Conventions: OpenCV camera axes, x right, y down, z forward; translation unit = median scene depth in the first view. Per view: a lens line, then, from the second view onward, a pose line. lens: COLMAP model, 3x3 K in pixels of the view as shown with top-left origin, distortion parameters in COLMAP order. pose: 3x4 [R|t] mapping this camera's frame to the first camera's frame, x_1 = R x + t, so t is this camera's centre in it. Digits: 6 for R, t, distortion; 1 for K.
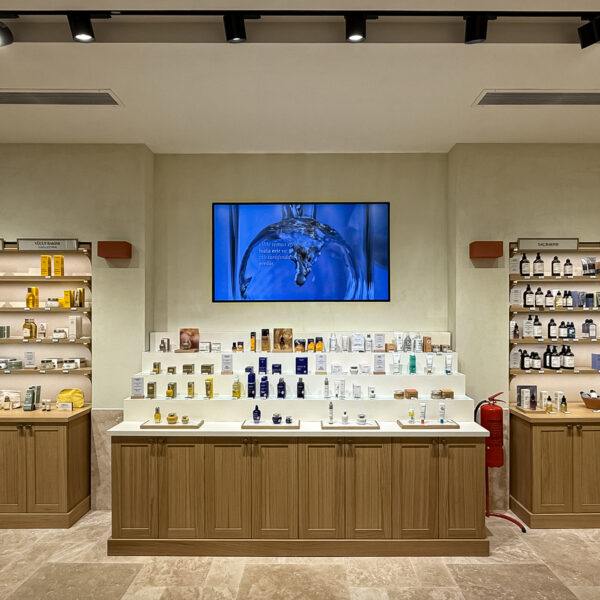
lens RADIAL K [[363.3, 0, 300.0], [0, 363.3, 318.0], [0, 0, 1]] dist [-0.003027, -0.002186]
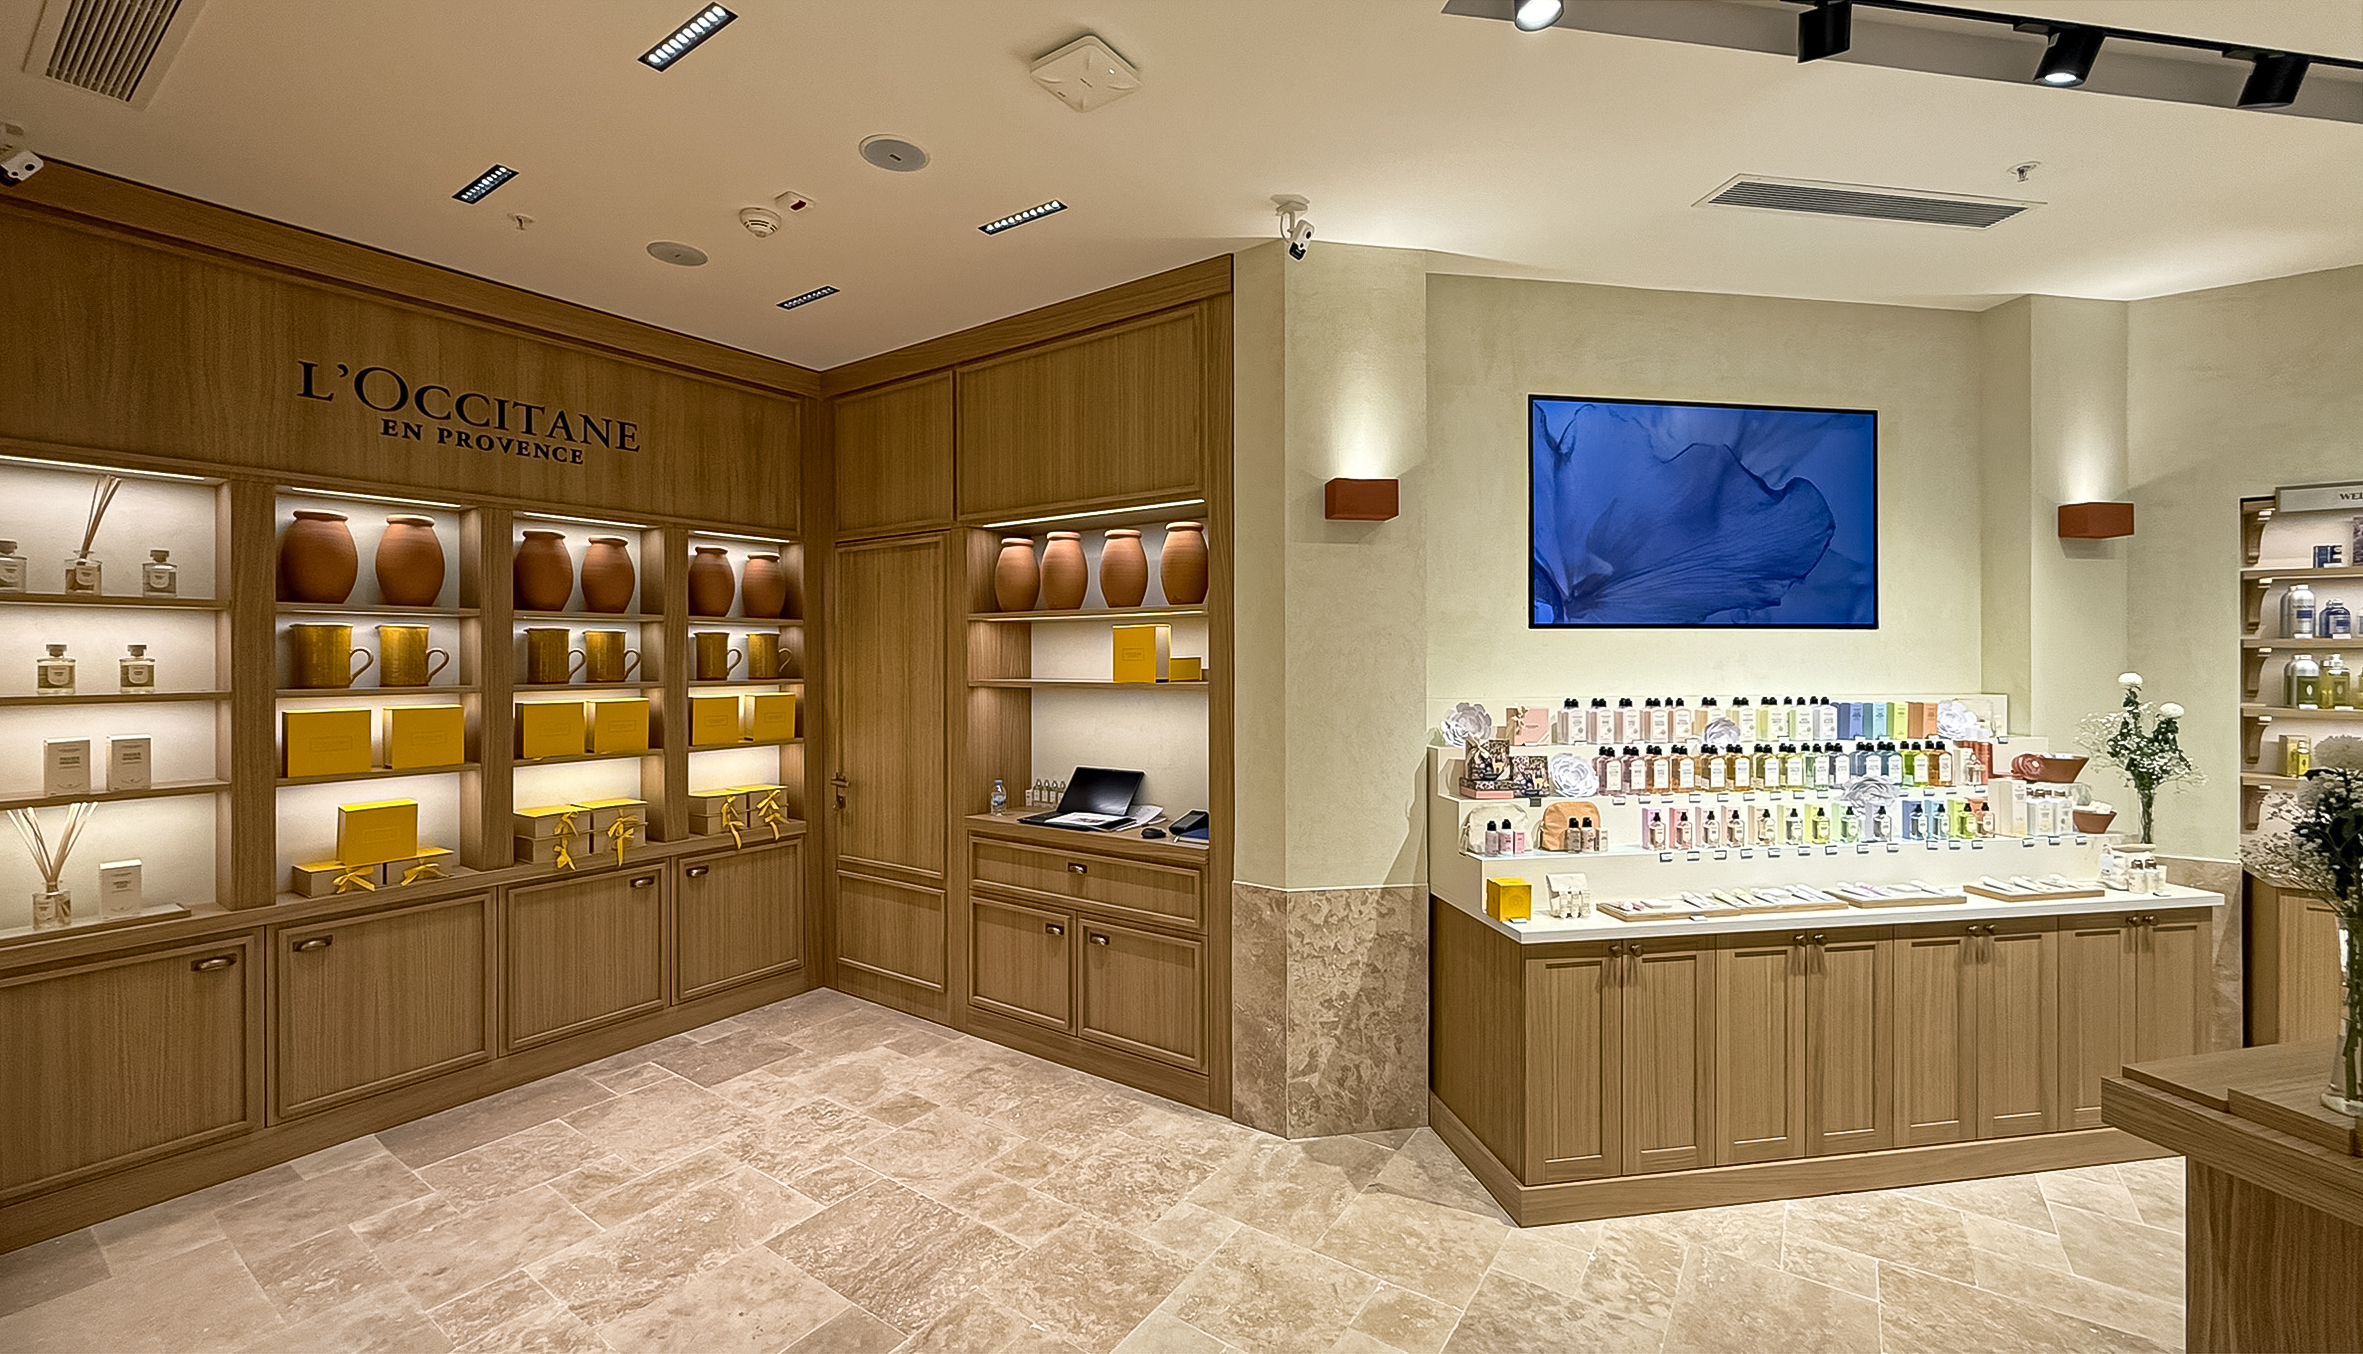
lens RADIAL K [[923.7, 0, 1185.6], [0, 923.7, 655.4], [0, 0, 1]] dist [-0.001918, -0.000013]
pose [[0.985872, -0.001215, 0.167496, -0.833009], [0.002557, 0.999966, -0.007798, -0.004017], [-0.167481, 0.008116, 0.985842, 0.001332]]
